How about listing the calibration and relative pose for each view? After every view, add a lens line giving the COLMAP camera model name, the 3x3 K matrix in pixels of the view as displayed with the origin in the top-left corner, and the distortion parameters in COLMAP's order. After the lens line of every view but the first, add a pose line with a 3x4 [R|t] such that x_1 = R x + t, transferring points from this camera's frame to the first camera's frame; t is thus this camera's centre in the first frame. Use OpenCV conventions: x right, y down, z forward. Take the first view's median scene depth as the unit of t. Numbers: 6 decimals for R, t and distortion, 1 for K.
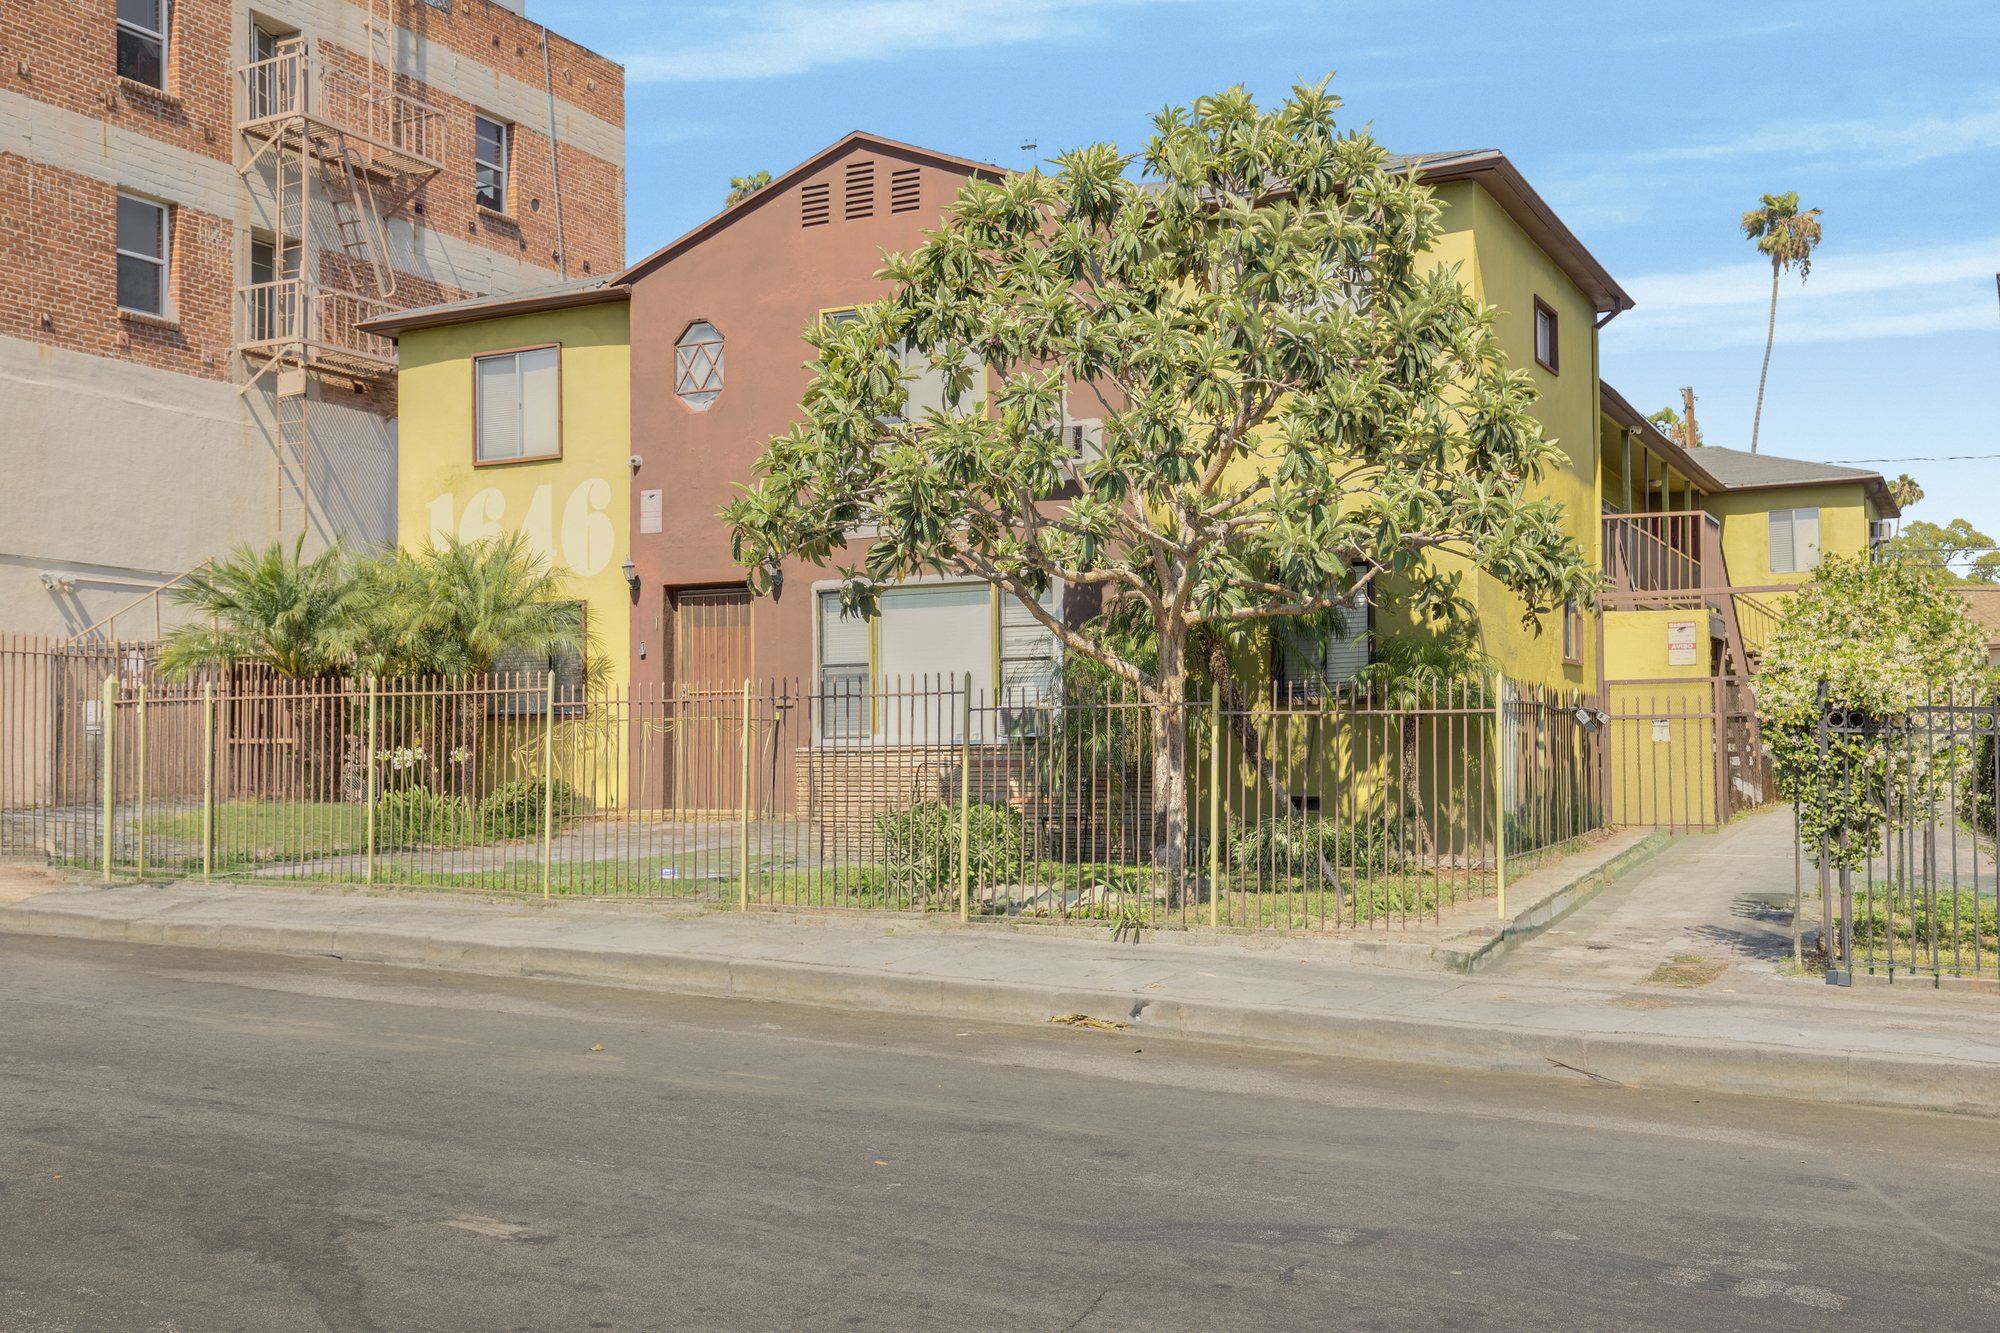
lens RADIAL K [[1898.6, 0, 1002.8], [0, 1898.6, 689.8], [0, 0, 1]] dist [0.111417, -0.110337]
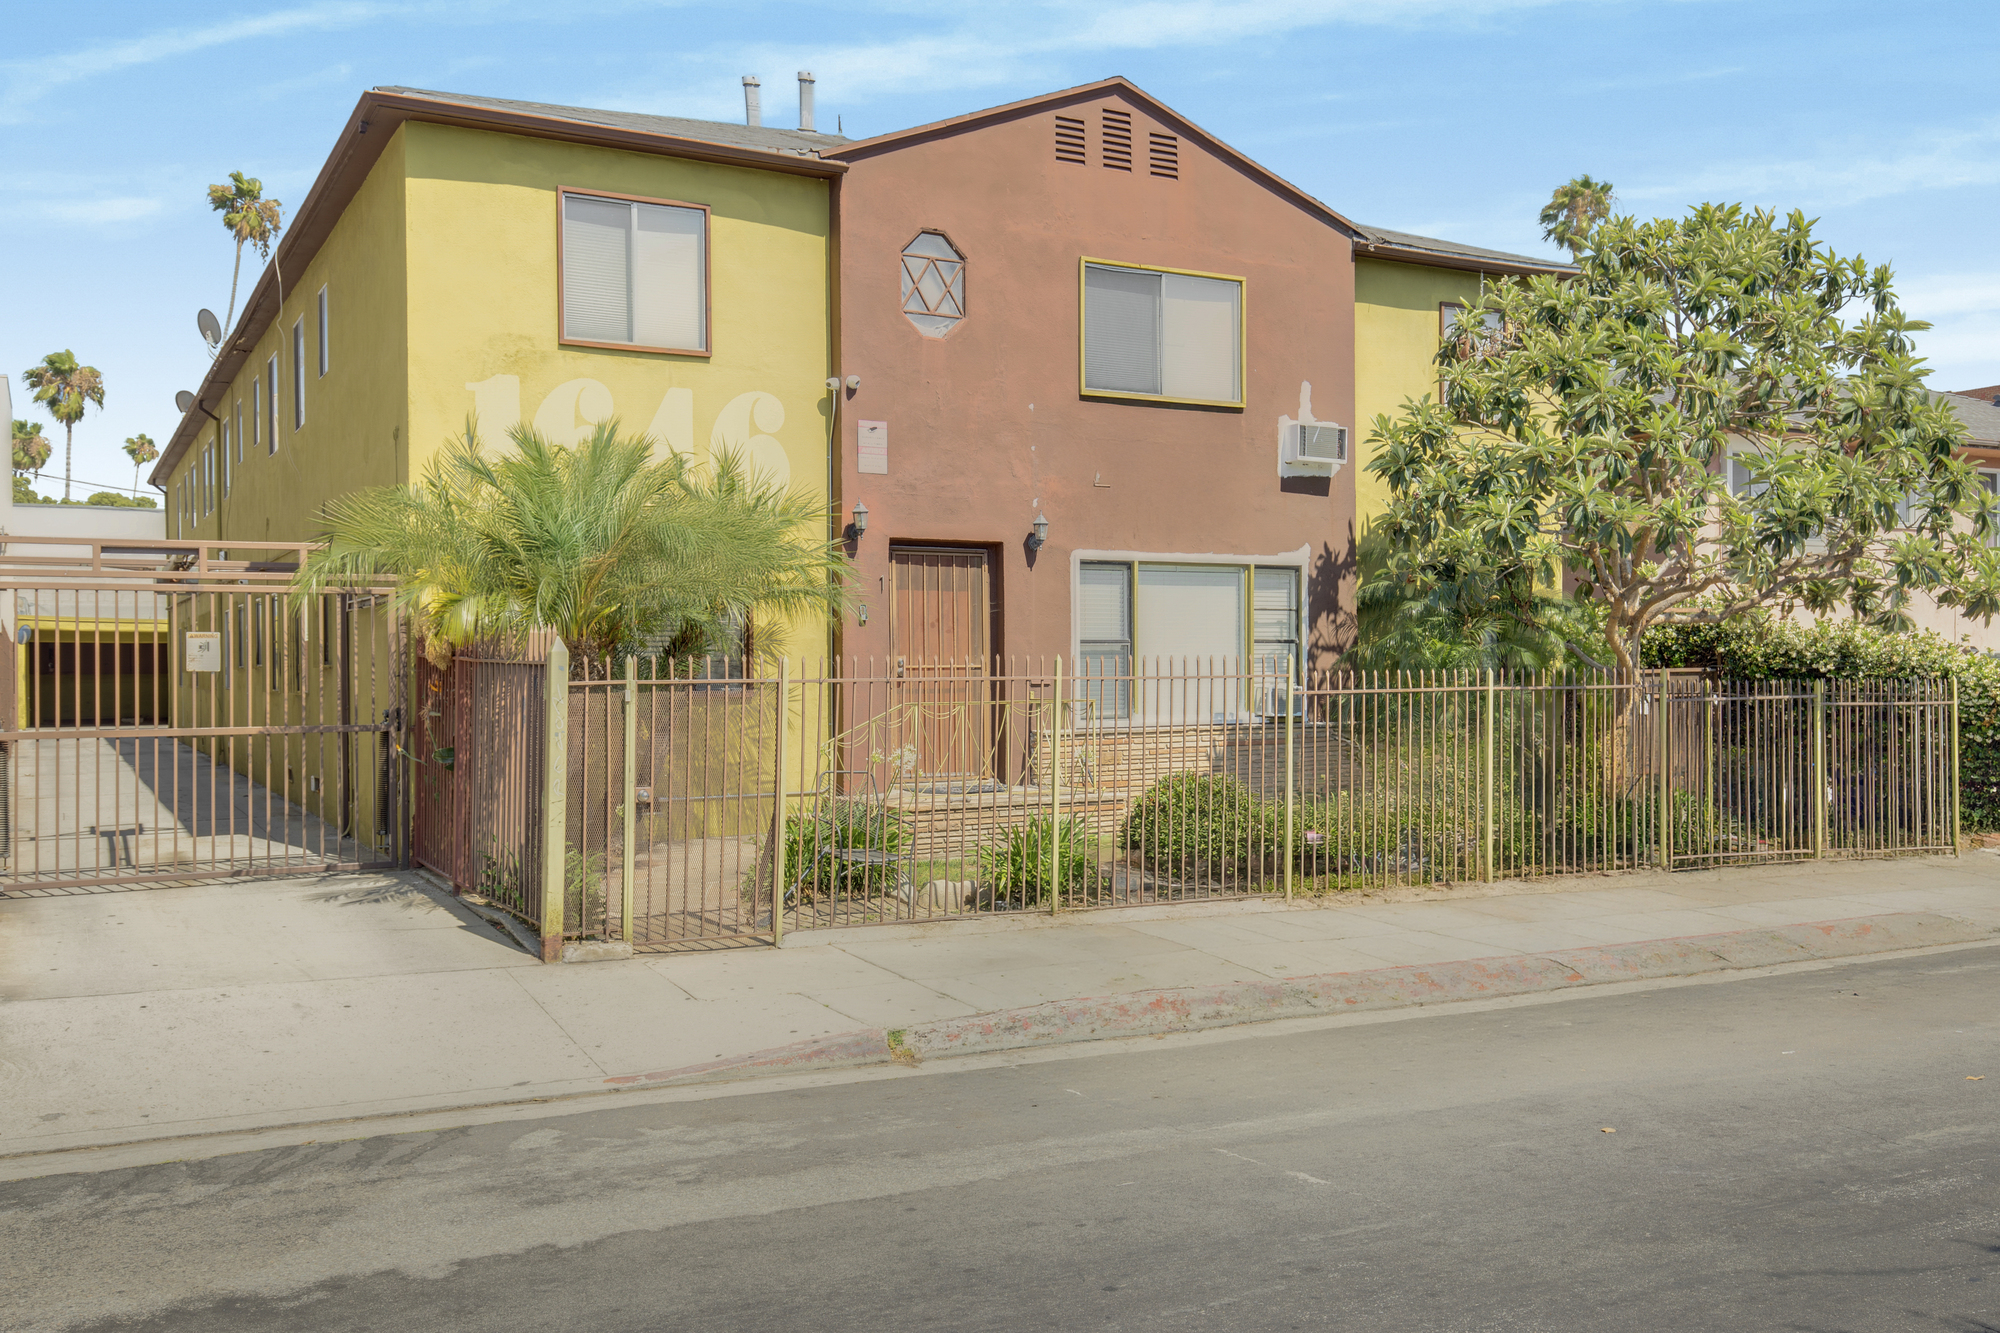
lens RADIAL K [[1707.8, 0, 976.4], [0, 1707.8, 673.1], [0, 0, 1]] dist [0.035534, 0.003248]
pose [[0.555678, 0.002515, 0.831394, -0.720433], [-0.024923, 0.999596, 0.013634, -0.006294], [-0.831024, -0.028297, 0.555516, 0.510430]]
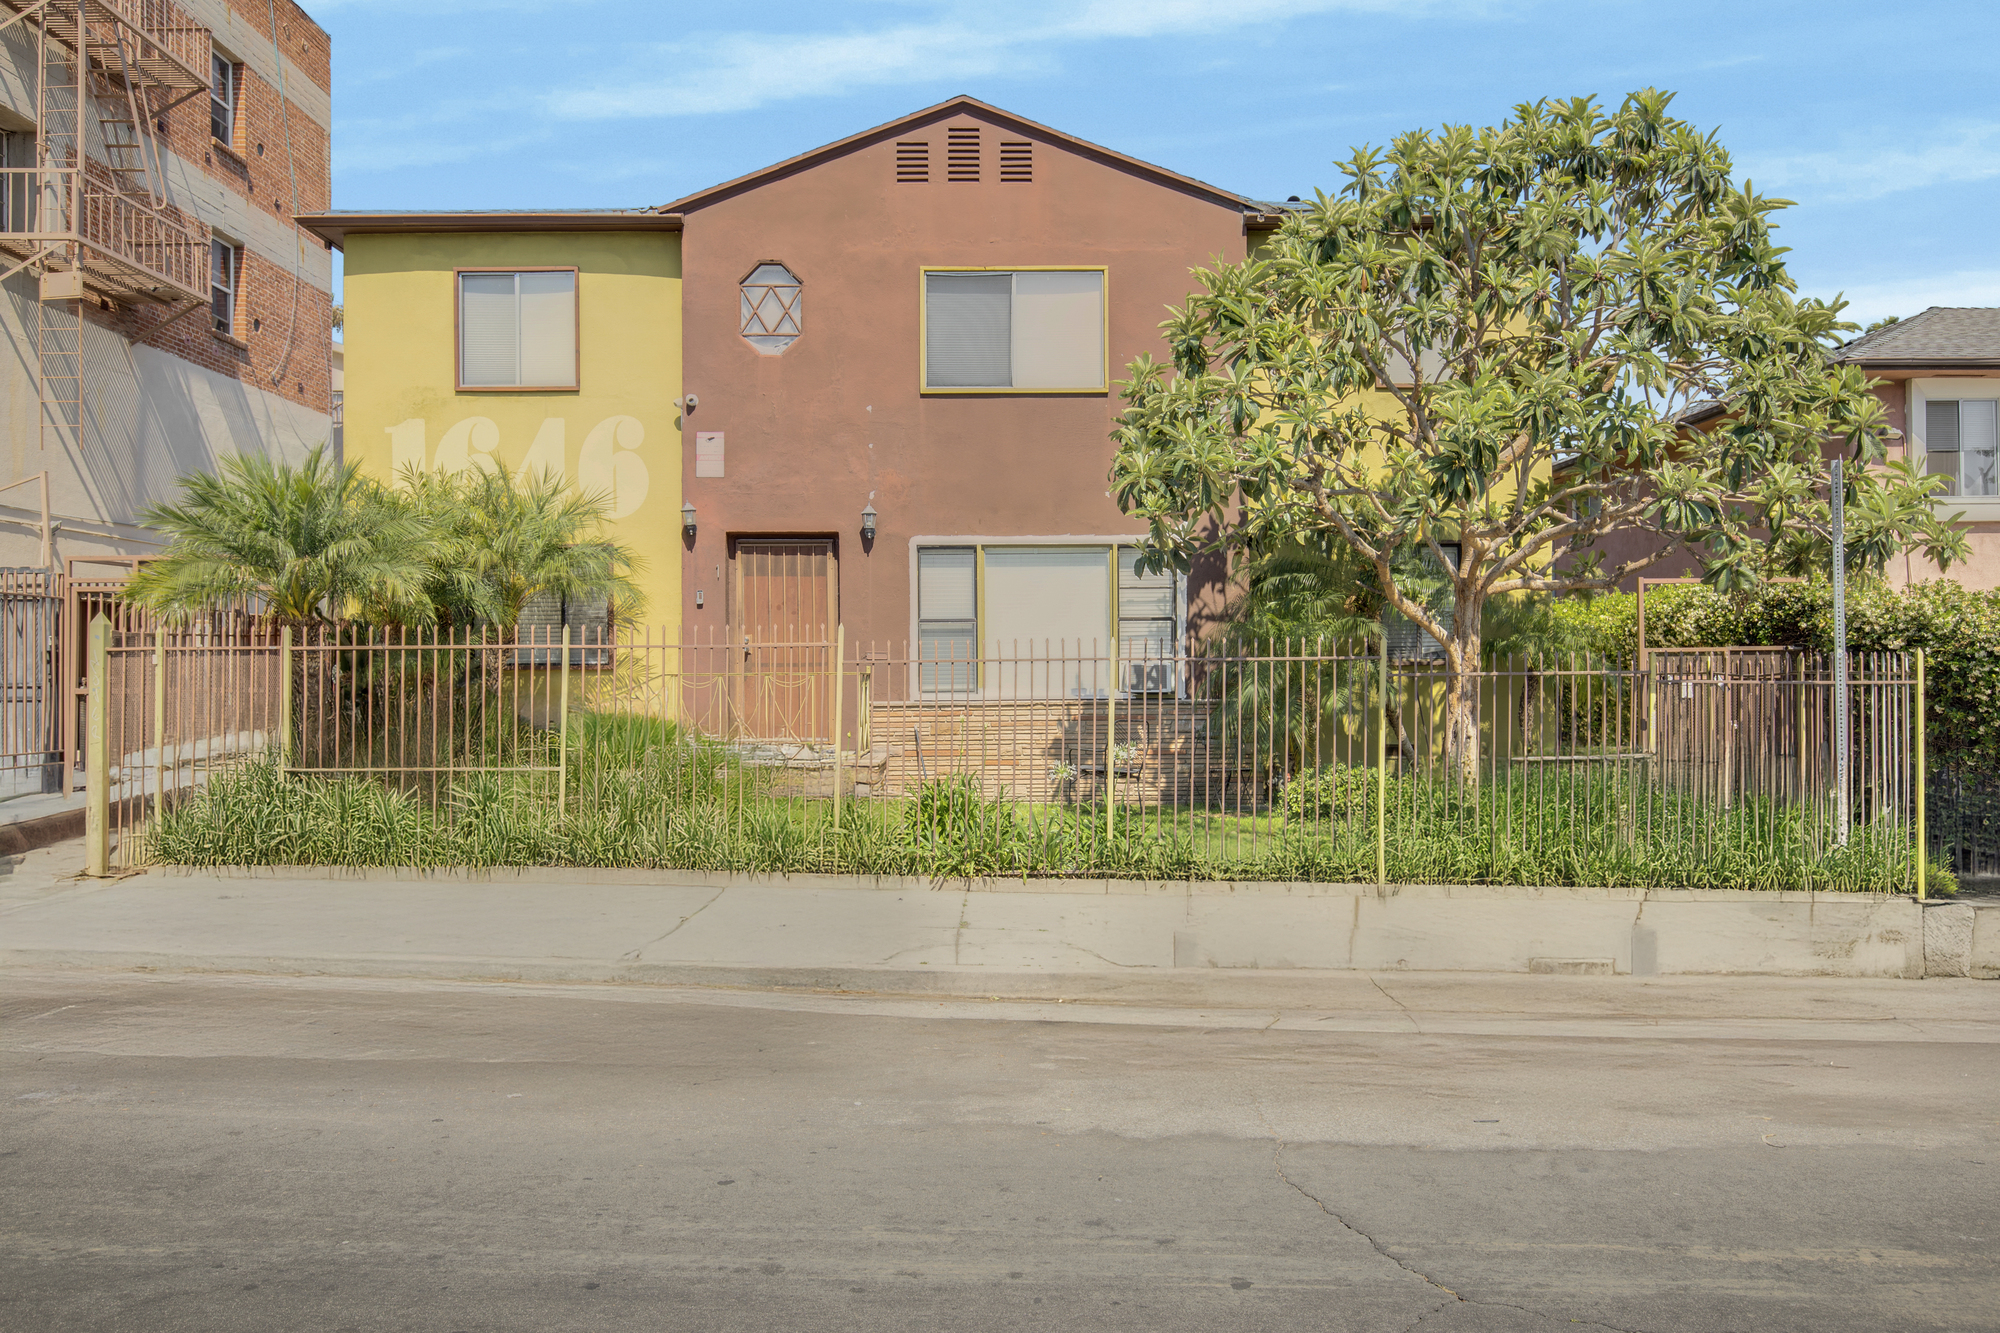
lens RADIAL K [[1272.9, 0, 994.8], [0, 1272.9, 670.3], [0, 0, 1]] dist [0.002655, 0.002485]
pose [[0.885348, 0.003306, 0.464918, -0.330186], [-0.017437, 0.999507, 0.026099, -0.003849], [-0.464603, -0.031214, 0.884969, 0.337736]]
